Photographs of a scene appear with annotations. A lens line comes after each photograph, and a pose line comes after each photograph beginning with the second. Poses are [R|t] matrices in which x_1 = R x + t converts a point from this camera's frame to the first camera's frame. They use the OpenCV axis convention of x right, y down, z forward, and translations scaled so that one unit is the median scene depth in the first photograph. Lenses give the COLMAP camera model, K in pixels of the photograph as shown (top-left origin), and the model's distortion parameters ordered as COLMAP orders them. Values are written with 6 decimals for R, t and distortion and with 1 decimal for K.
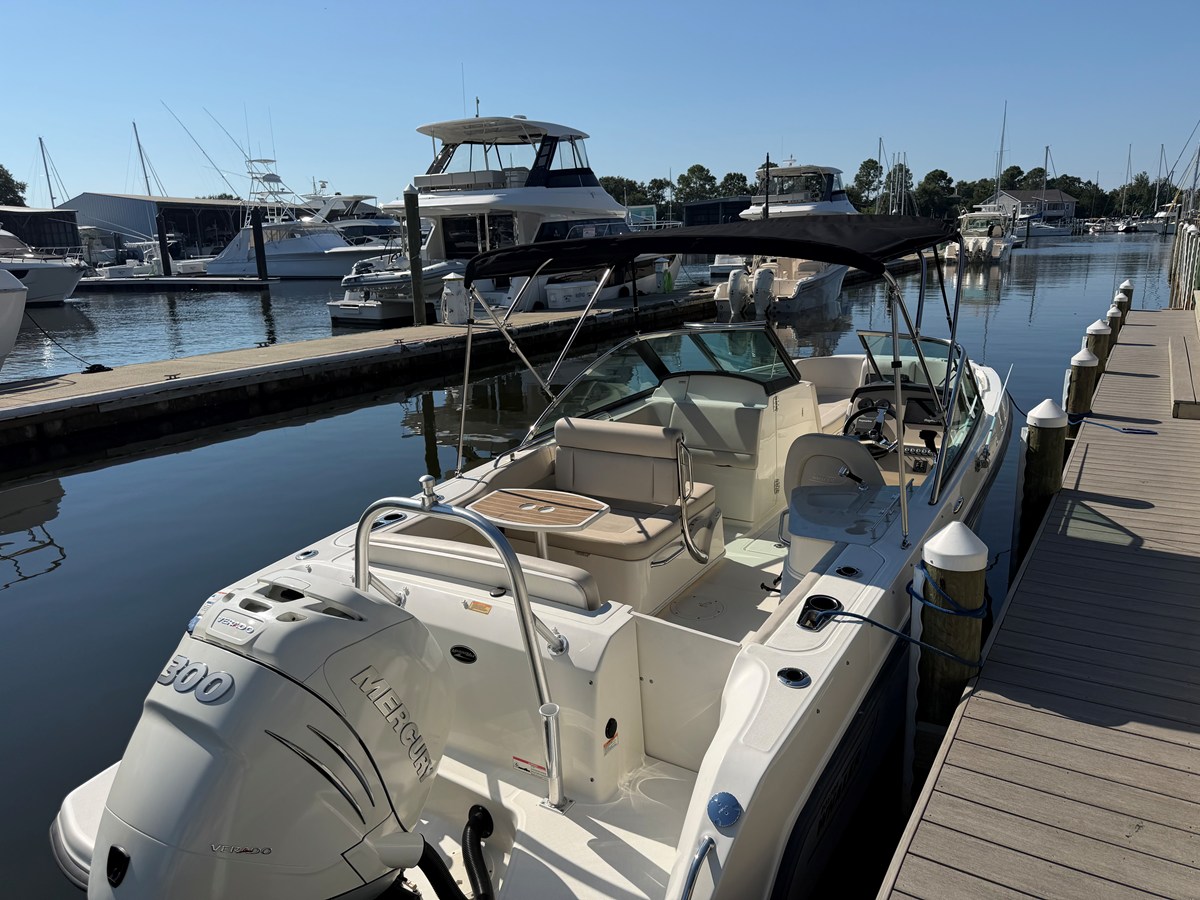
lens RADIAL K [[838.4, 0, 602.2], [0, 838.4, 473.0], [0, 0, 1]] dist [0.063352, -0.078057]
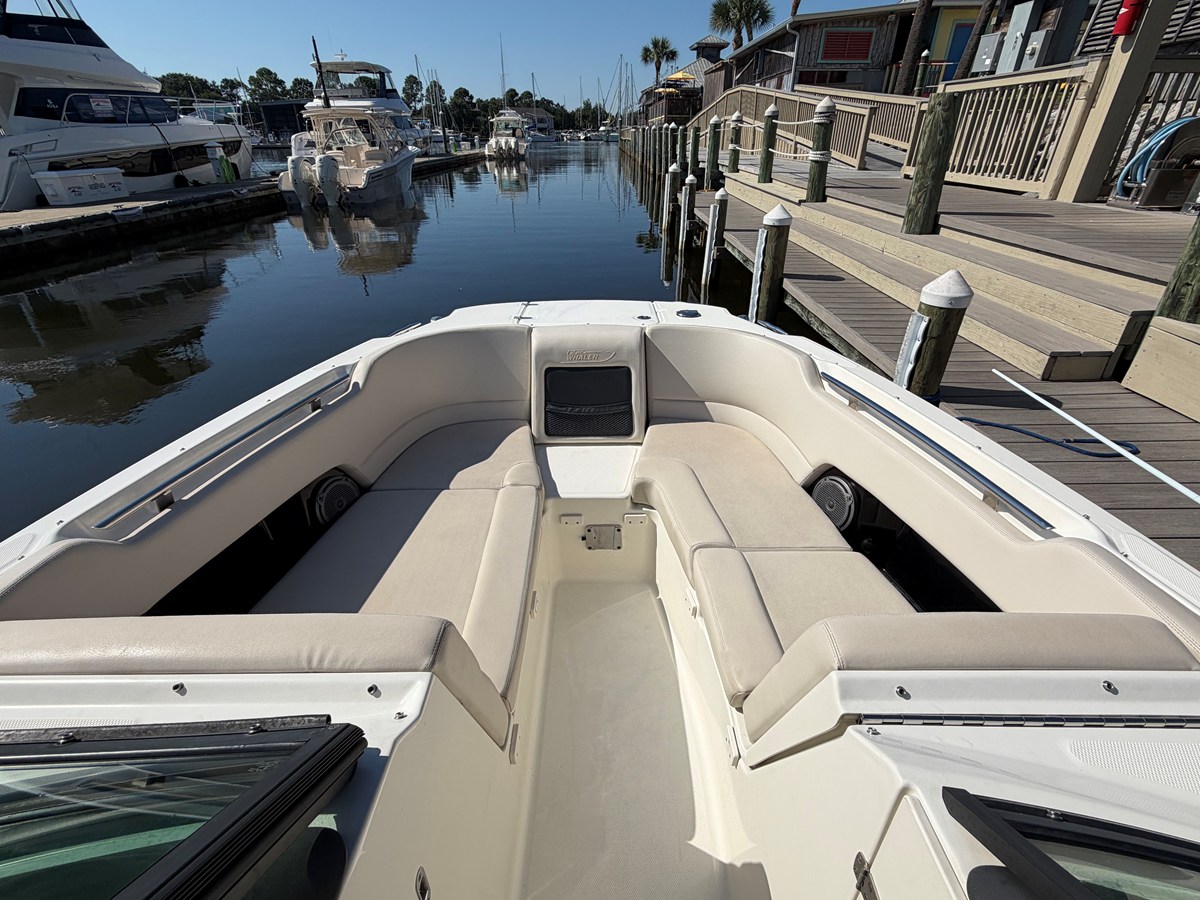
lens RADIAL K [[550.4, 0, 606.4], [0, 550.4, 434.7], [0, 0, 1]] dist [-0.000679, -0.001240]
pose [[0.834744, -0.239288, 0.495928, 0.101823], [0.126278, 0.959827, 0.250571, -0.078979], [-0.535963, -0.146538, 0.831426, 0.392820]]
